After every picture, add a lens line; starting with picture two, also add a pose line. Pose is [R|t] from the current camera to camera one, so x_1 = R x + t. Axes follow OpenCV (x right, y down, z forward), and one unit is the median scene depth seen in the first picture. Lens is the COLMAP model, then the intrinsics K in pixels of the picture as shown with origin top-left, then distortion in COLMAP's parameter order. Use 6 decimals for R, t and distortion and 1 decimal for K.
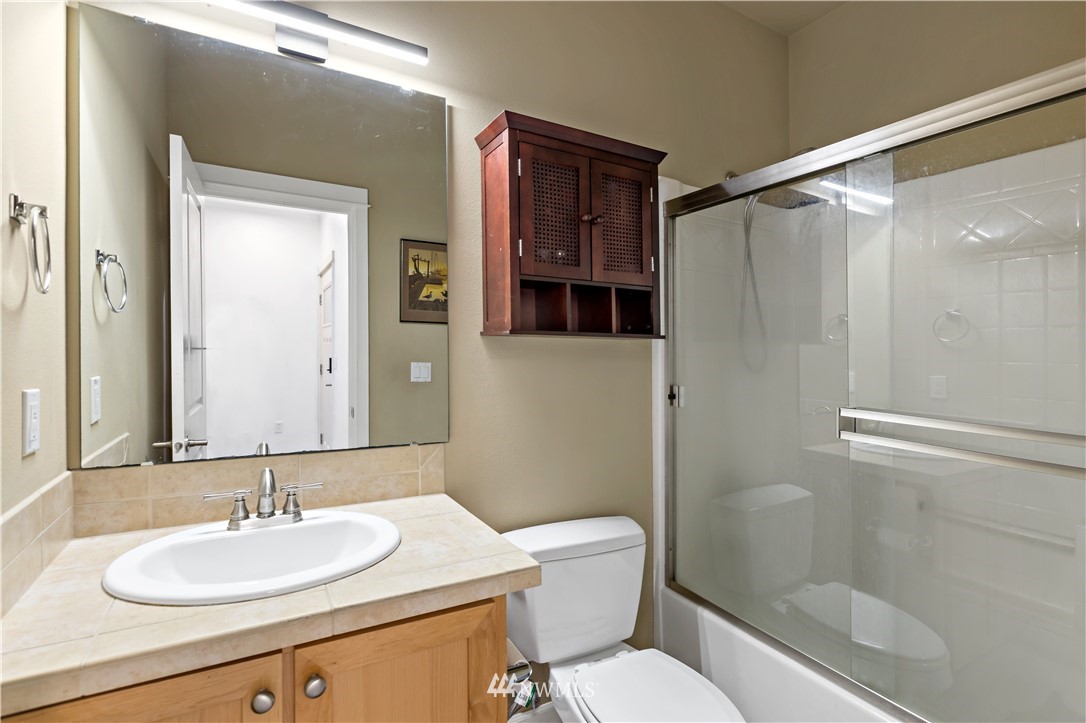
lens RADIAL K [[515.9, 0, 543.0], [0, 515.9, 361.5], [0, 0, 1]] dist [0.000308, 0.000284]
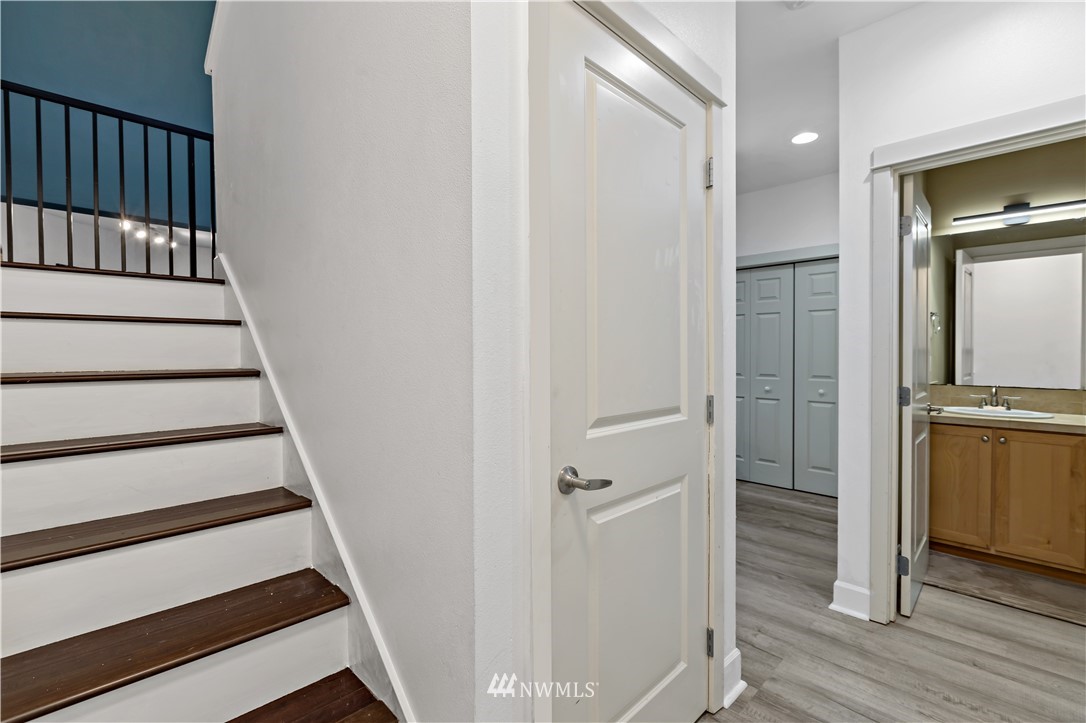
lens RADIAL K [[497.4, 0, 543.0], [0, 497.4, 361.5], [0, 0, 1]] dist [-0.002646, -0.000733]
pose [[0.265647, 0.010354, -0.964015, 1.310183], [-0.003909, 0.999946, 0.009663, 0.043103], [0.964063, 0.001201, 0.265673, -1.933732]]
